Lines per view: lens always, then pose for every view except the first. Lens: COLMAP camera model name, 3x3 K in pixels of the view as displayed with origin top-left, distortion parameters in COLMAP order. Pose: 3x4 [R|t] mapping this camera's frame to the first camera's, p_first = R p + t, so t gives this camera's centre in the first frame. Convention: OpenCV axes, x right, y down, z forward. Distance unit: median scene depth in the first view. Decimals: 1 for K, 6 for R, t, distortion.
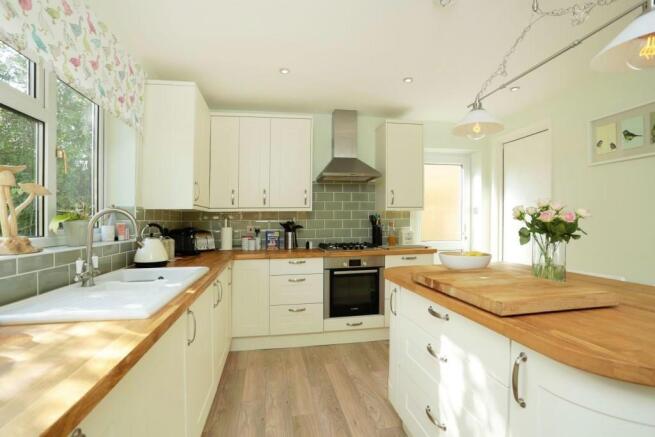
lens RADIAL K [[321.0, 0, 327.3], [0, 321.0, 221.2], [0, 0, 1]] dist [-0.004822, 0.000705]
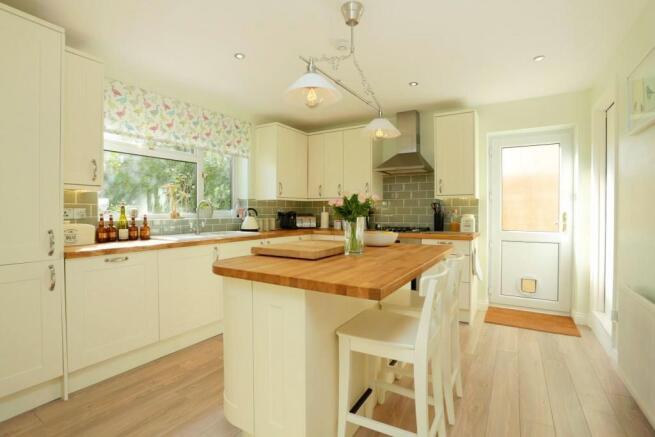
lens RADIAL K [[321.0, 0, 326.7], [0, 321.0, 213.7], [0, 0, 1]] dist [-0.004822, 0.000705]
pose [[0.762906, 0.015653, -0.646320, 0.589099], [-0.007115, 0.999850, 0.015816, 0.003326], [0.646470, -0.007468, 0.762903, -0.061424]]
